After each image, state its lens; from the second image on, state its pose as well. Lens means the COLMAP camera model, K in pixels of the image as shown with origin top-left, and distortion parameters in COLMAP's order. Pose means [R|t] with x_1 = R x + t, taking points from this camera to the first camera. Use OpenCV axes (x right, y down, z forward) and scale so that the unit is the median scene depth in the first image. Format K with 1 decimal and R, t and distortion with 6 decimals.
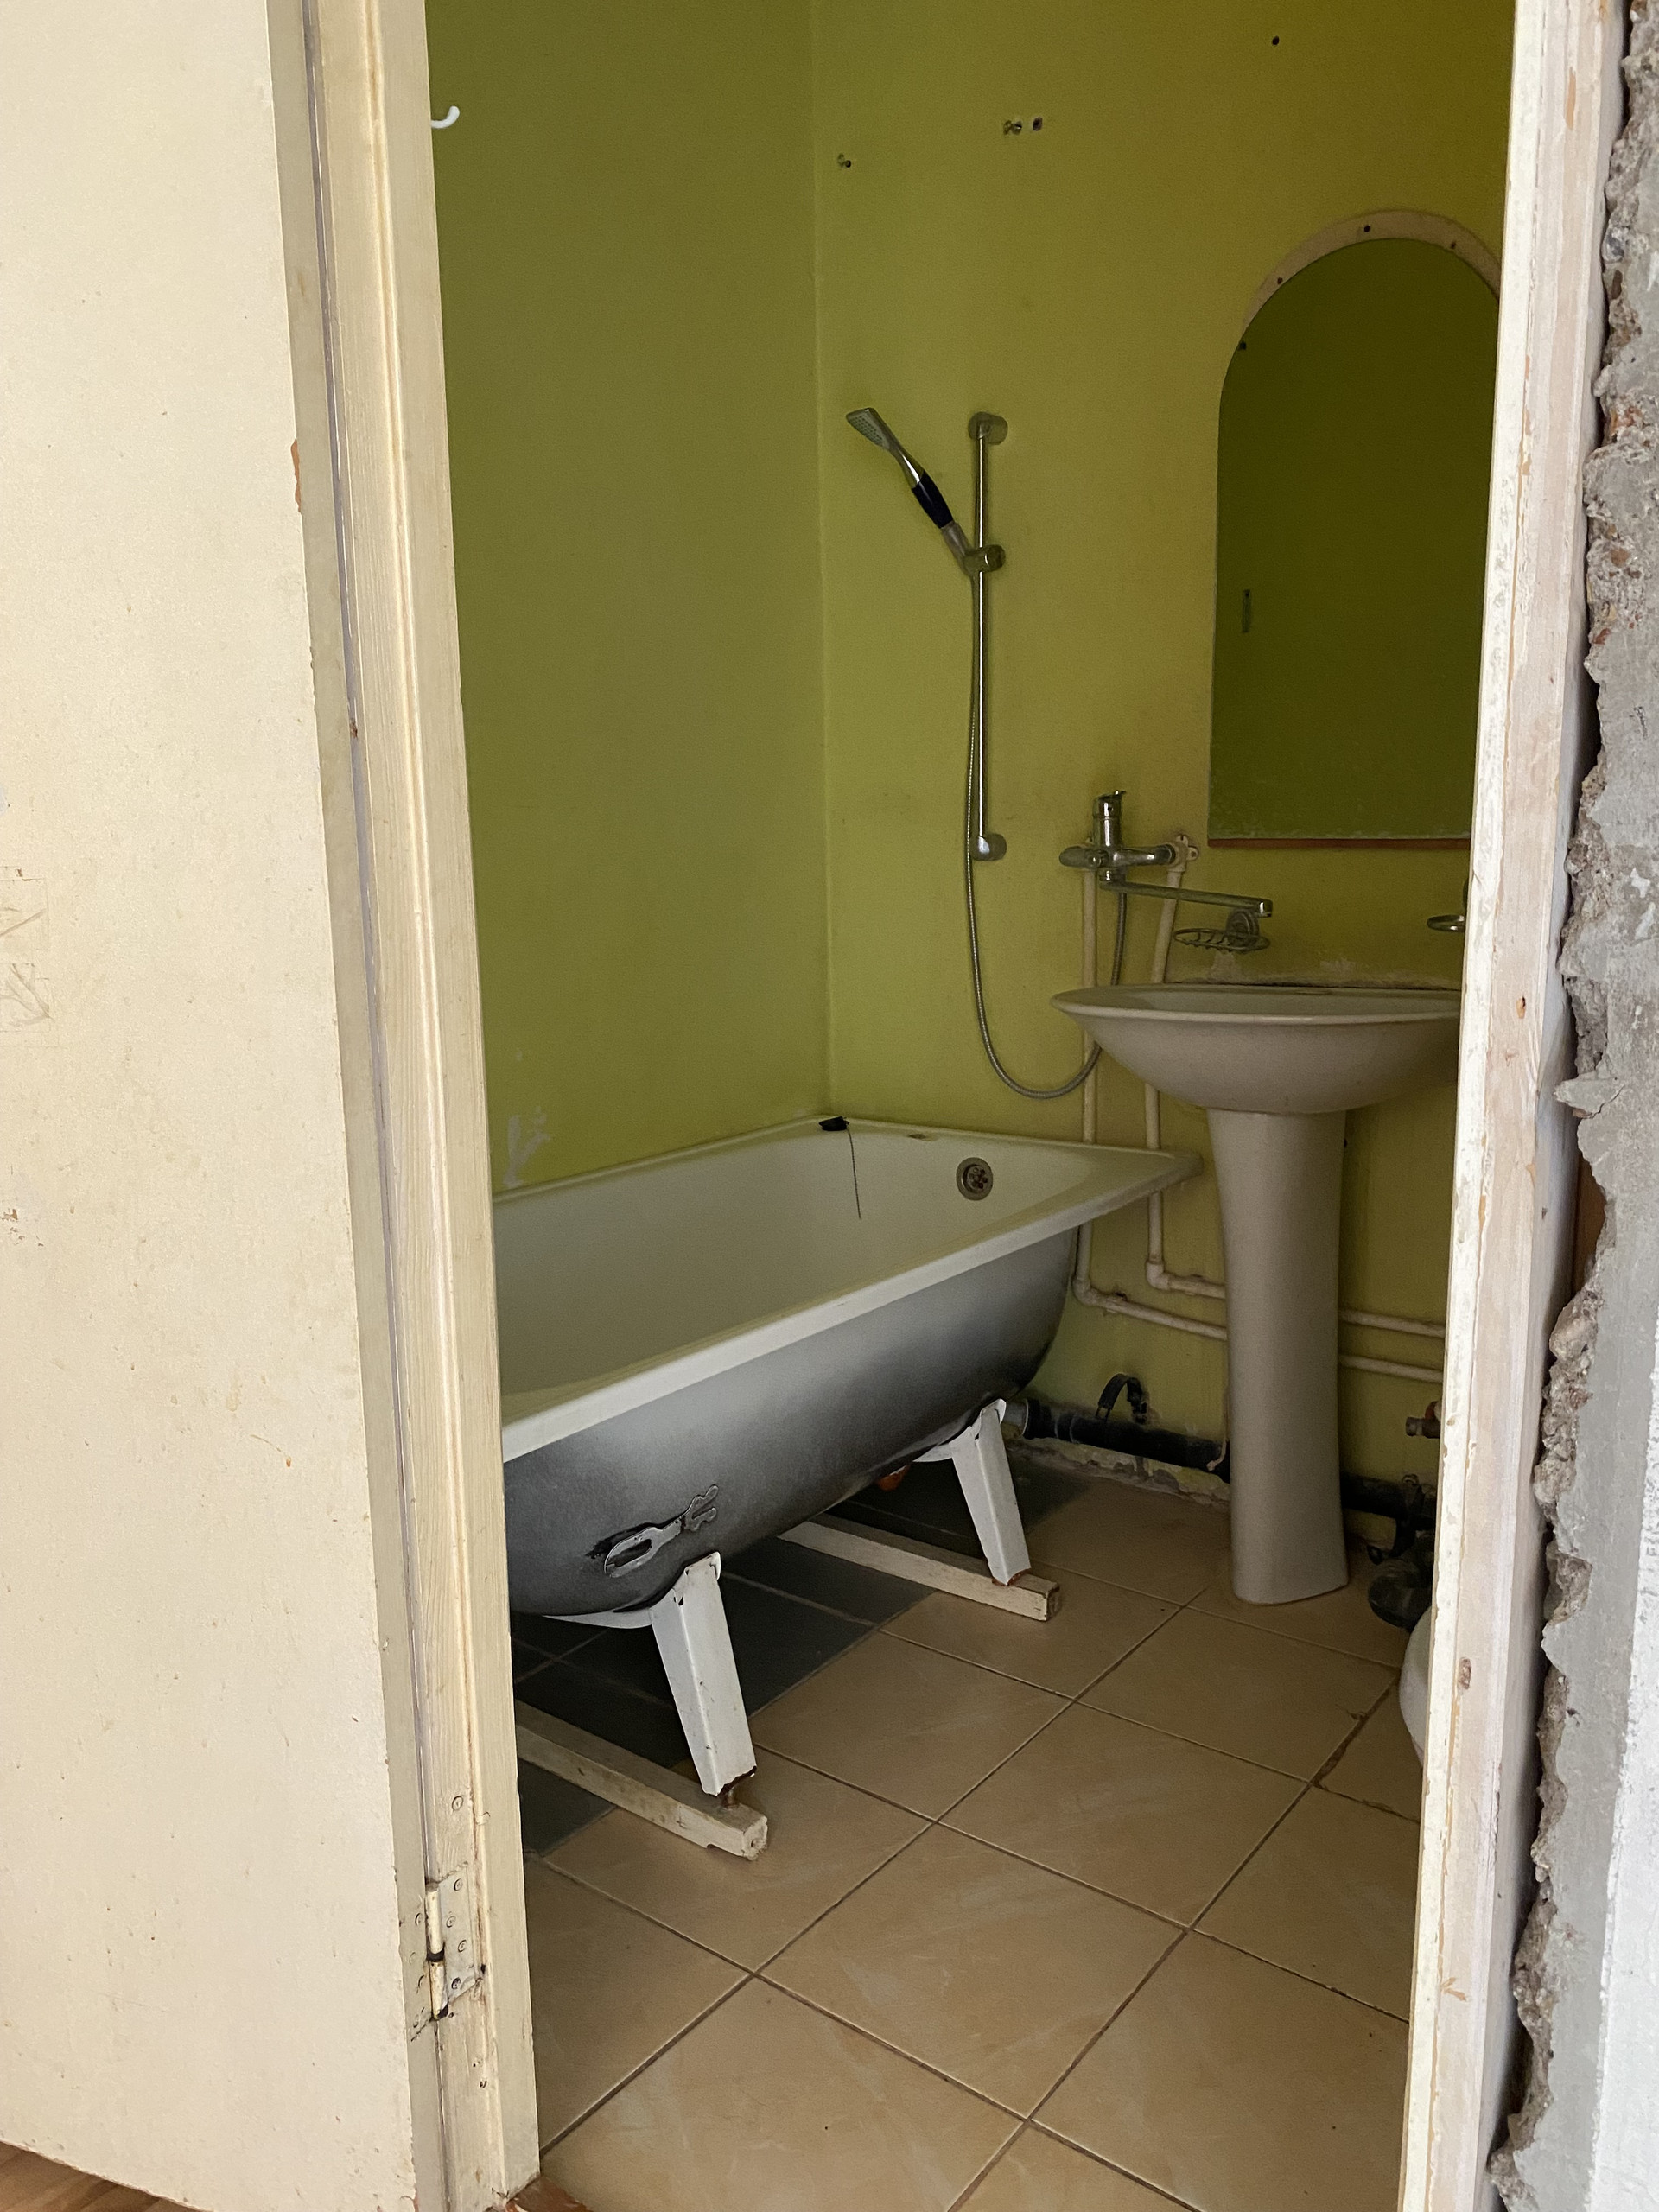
lens RADIAL K [[1694.0, 0, 830.2], [0, 1694.0, 1104.2], [0, 0, 1]] dist [0.041314, -0.042536]
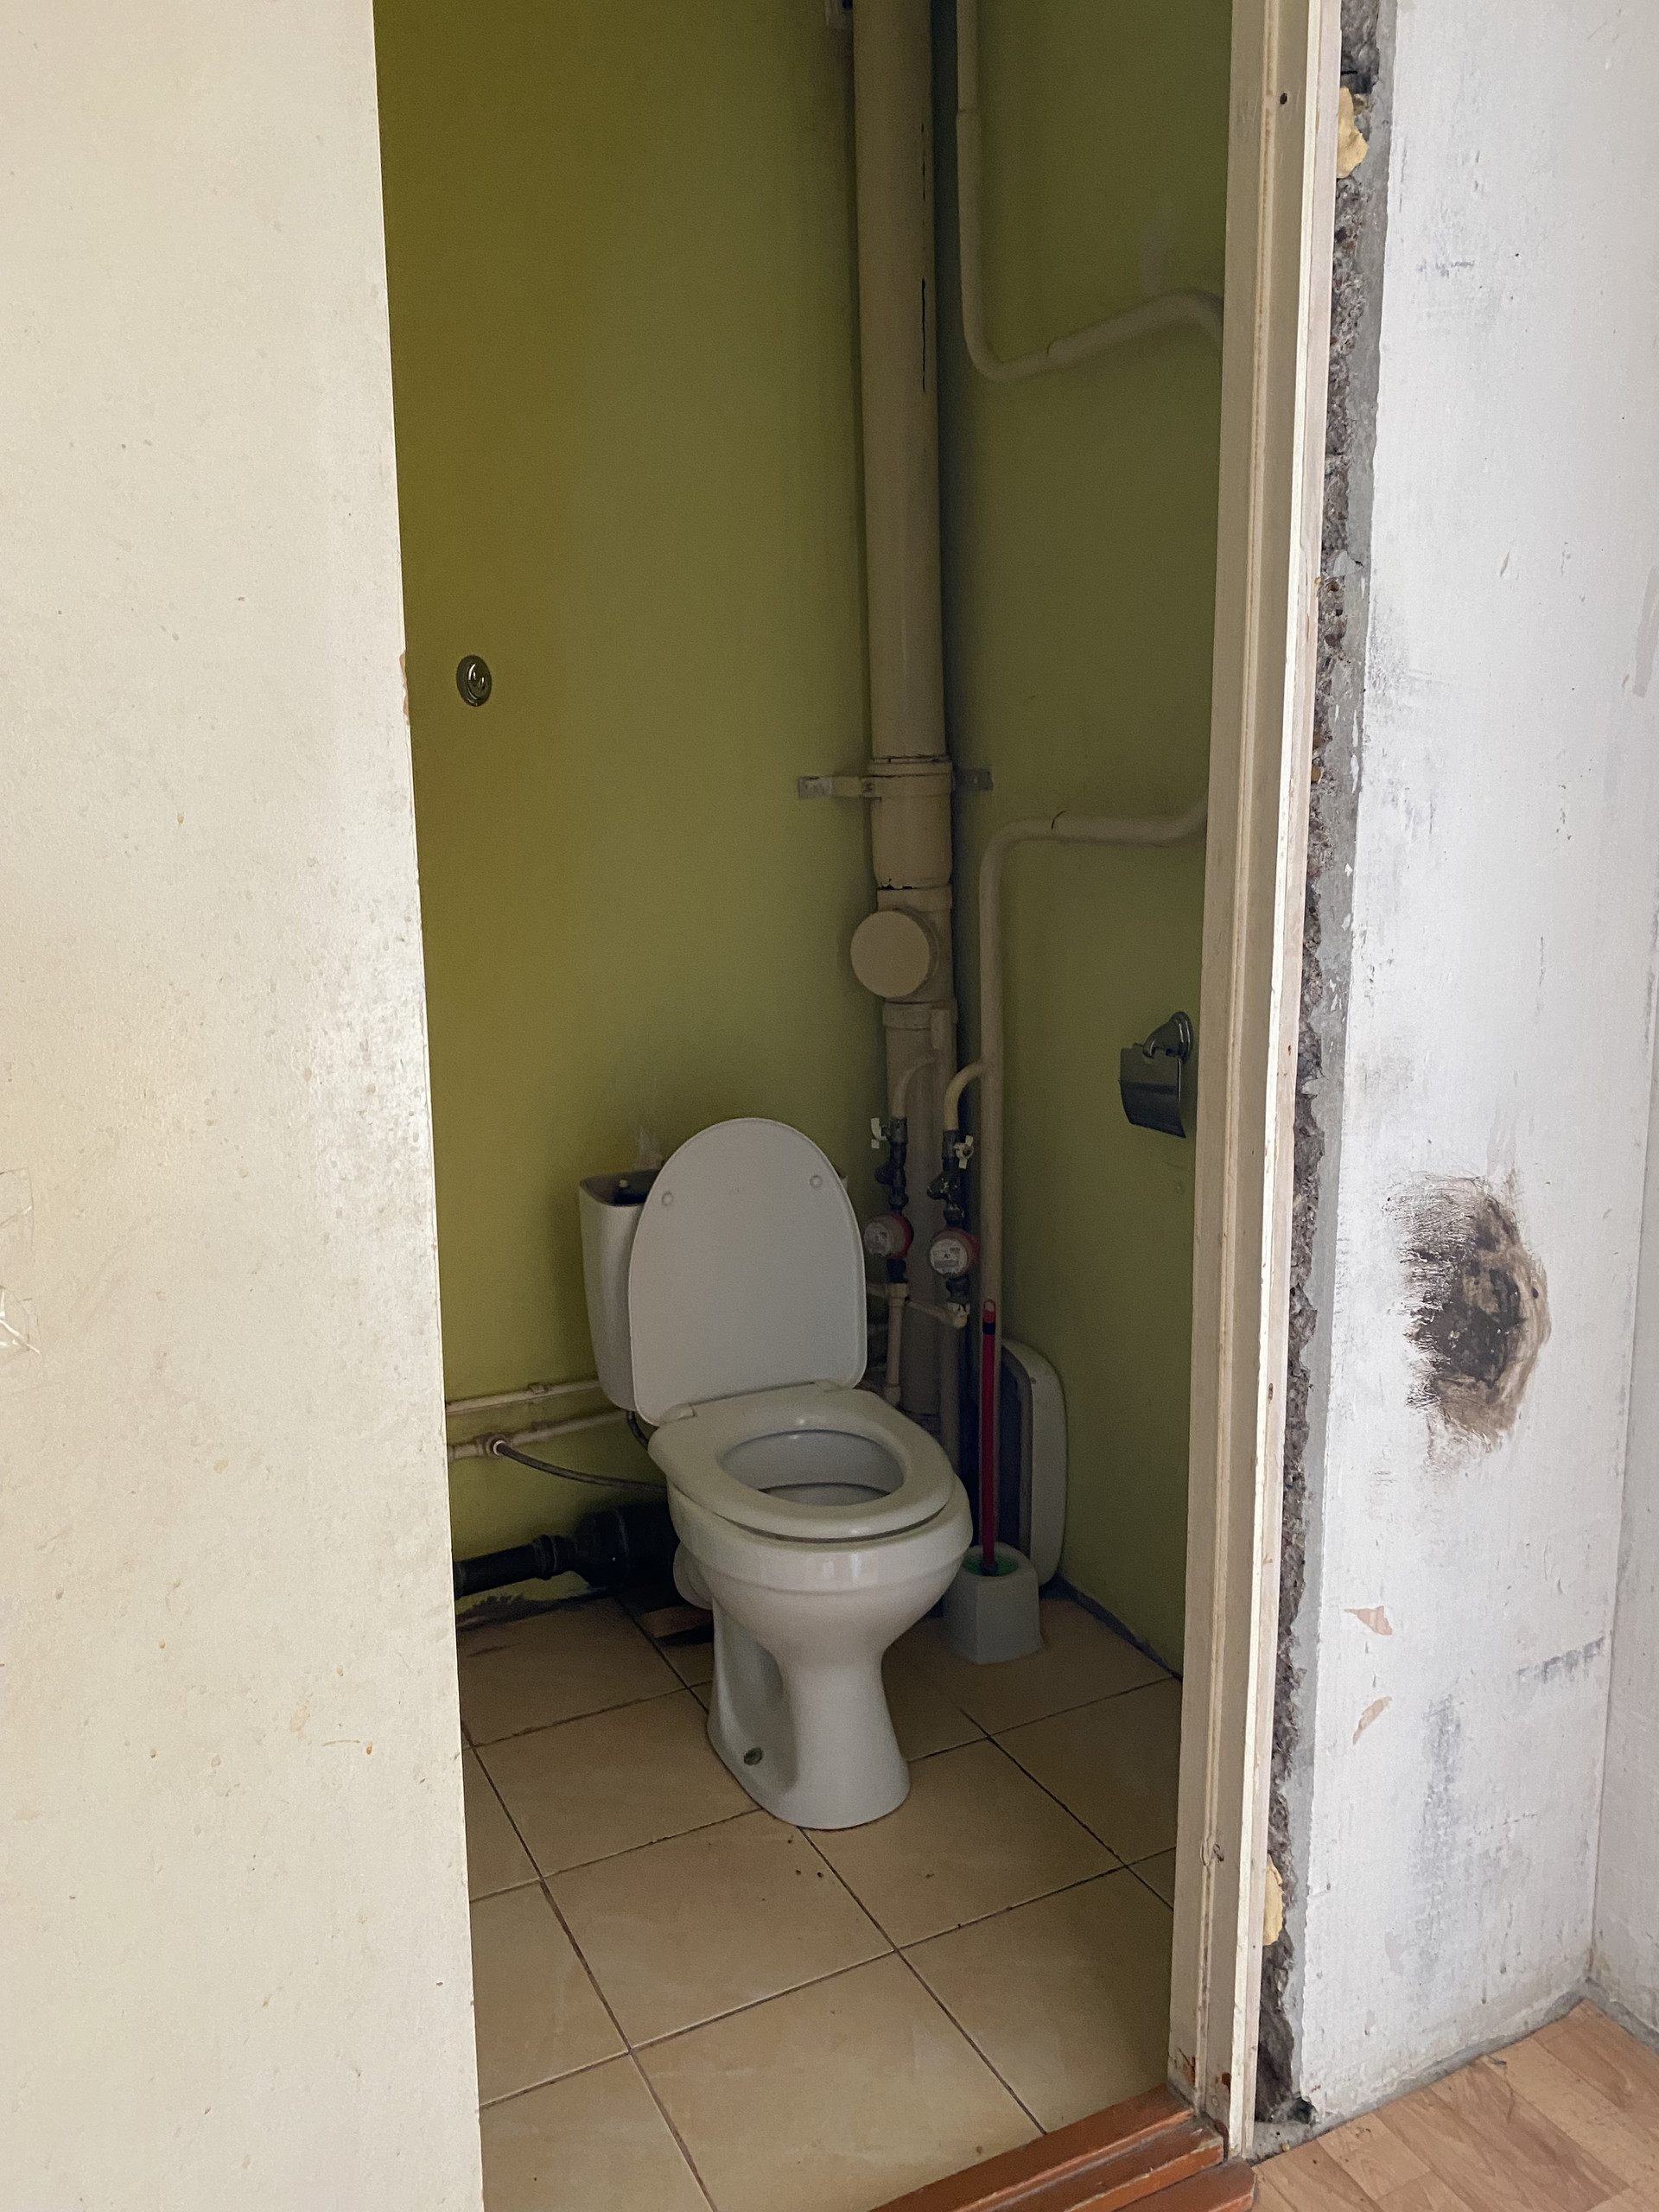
lens RADIAL K [[1694.0, 0, 832.2], [0, 1694.0, 1106.7], [0, 0, 1]] dist [0.041314, -0.042536]
pose [[0.424751, -0.164360, 0.890265, -1.602521], [0.177145, 0.979461, 0.096311, -0.275953], [-0.887810, 0.116798, 0.445142, 0.574845]]
